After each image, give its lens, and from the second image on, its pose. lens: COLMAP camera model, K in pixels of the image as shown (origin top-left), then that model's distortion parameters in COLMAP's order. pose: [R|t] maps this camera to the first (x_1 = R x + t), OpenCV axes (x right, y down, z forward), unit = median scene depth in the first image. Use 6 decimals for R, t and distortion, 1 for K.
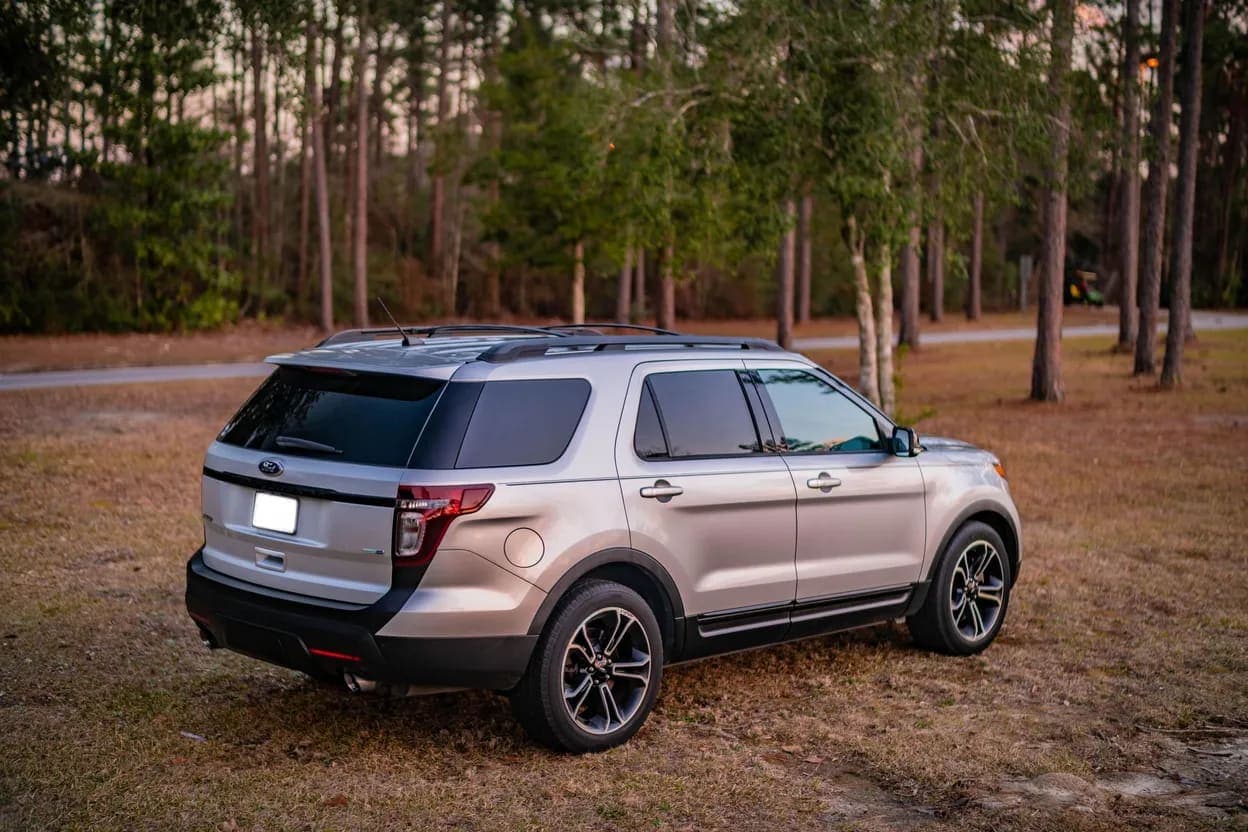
lens RADIAL K [[1797.0, 0, 624.0], [0, 1797.0, 416.0], [0, 0, 1]] dist [-0.017675, -0.070428]
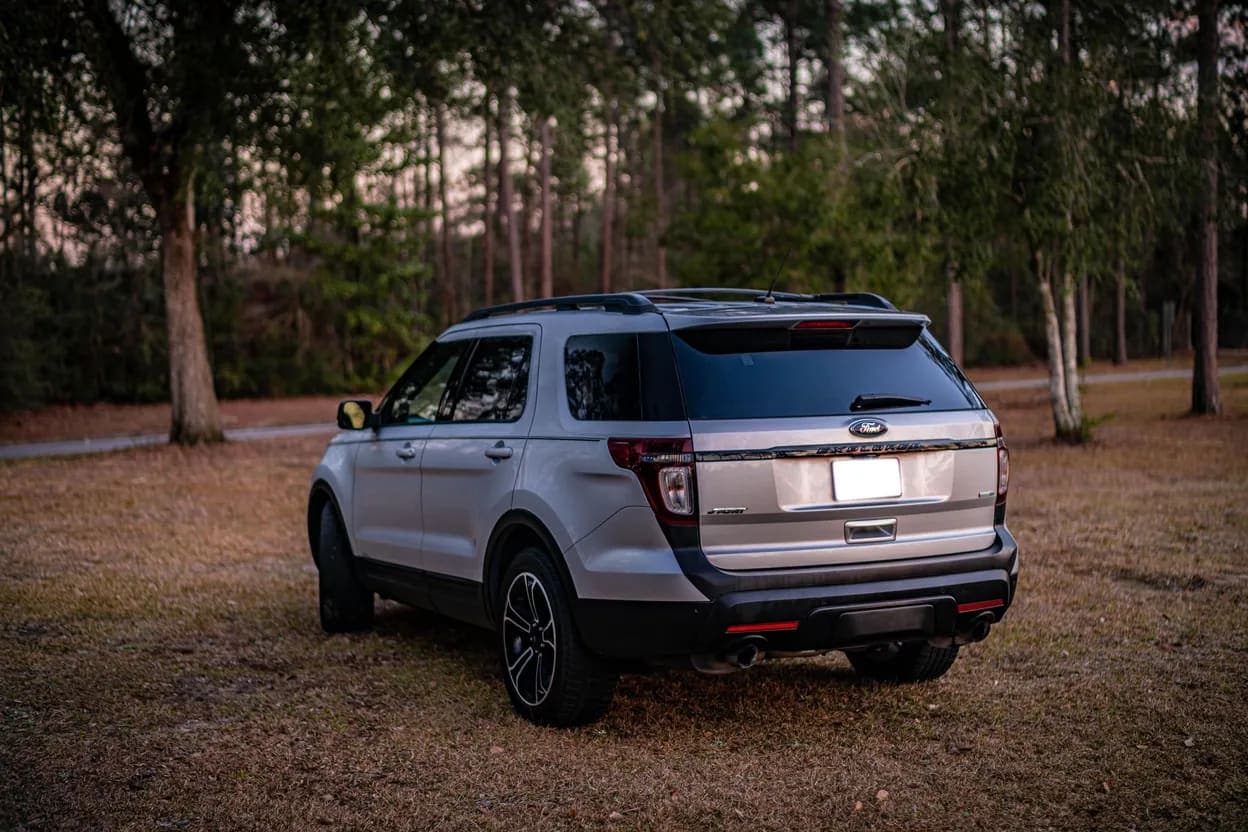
lens RADIAL K [[1797.0, 0, 624.0], [0, 1797.0, 416.0], [0, 0, 1]] dist [-0.017675, -0.070428]
pose [[0.996943, -0.030227, -0.072047, -0.063298], [0.027344, 0.998798, -0.040677, 0.037898], [0.073190, 0.038582, 0.996571, -0.194852]]
